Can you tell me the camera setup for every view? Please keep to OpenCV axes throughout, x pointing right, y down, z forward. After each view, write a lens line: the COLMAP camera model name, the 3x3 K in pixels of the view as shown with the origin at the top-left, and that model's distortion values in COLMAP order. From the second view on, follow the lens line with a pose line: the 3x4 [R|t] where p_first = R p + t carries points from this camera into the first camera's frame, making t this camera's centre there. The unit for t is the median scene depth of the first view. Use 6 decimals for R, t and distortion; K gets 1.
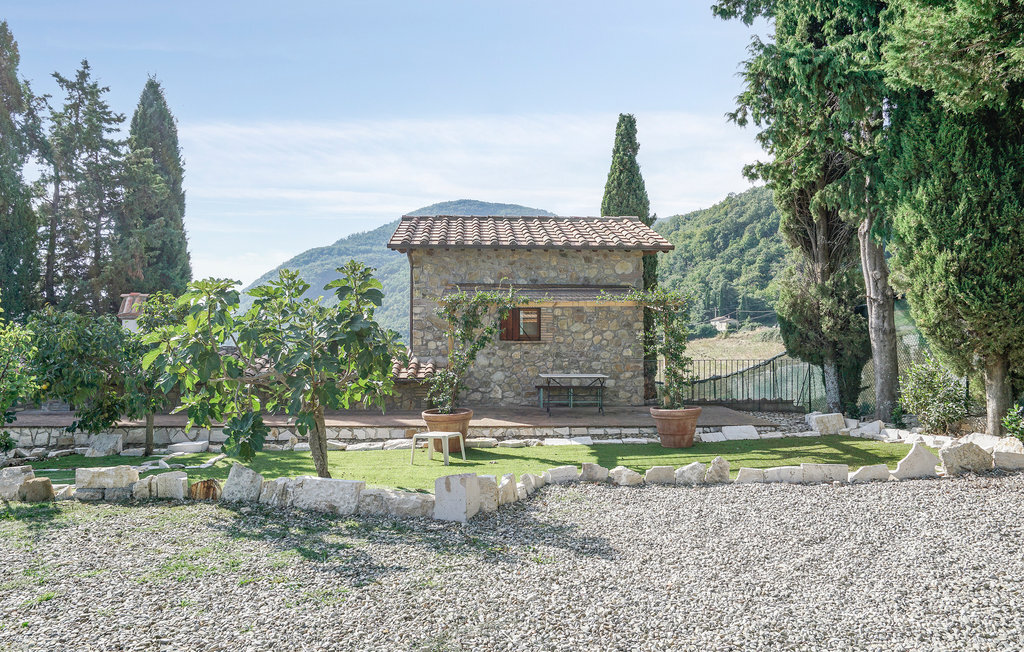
lens RADIAL K [[700.4, 0, 514.9], [0, 700.4, 317.2], [0, 0, 1]] dist [-0.013483, 0.025993]
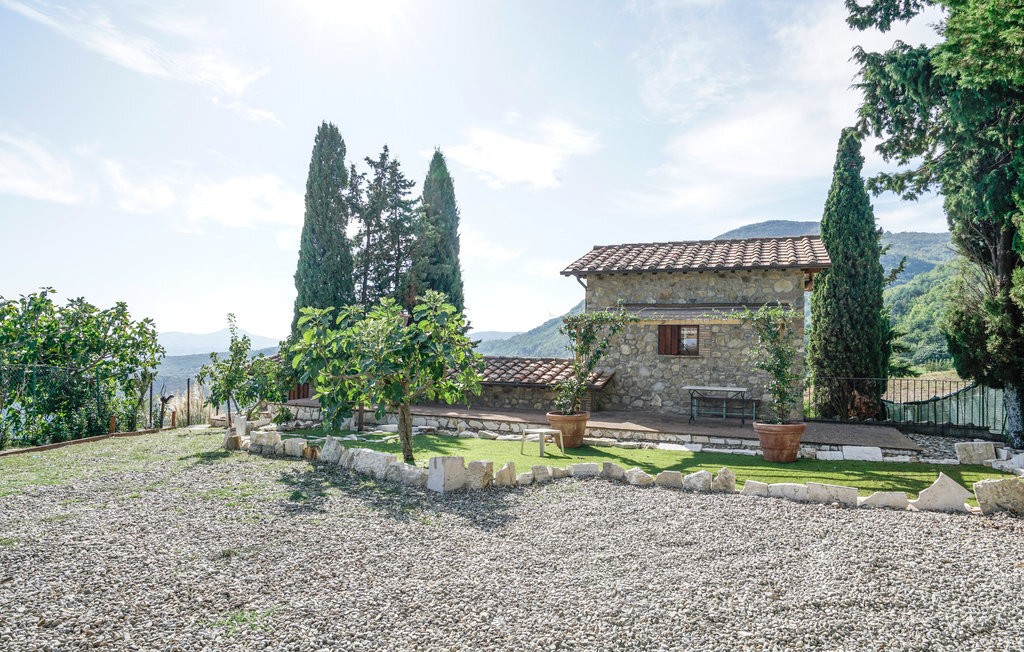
lens RADIAL K [[619.7, 0, 509.2], [0, 619.7, 336.2], [0, 0, 1]] dist [-0.018742, 0.016433]
pose [[0.902301, 0.007621, -0.431040, 0.186179], [-0.004881, 0.999960, 0.007463, -0.001851], [0.431079, -0.004630, 0.902302, 0.008834]]
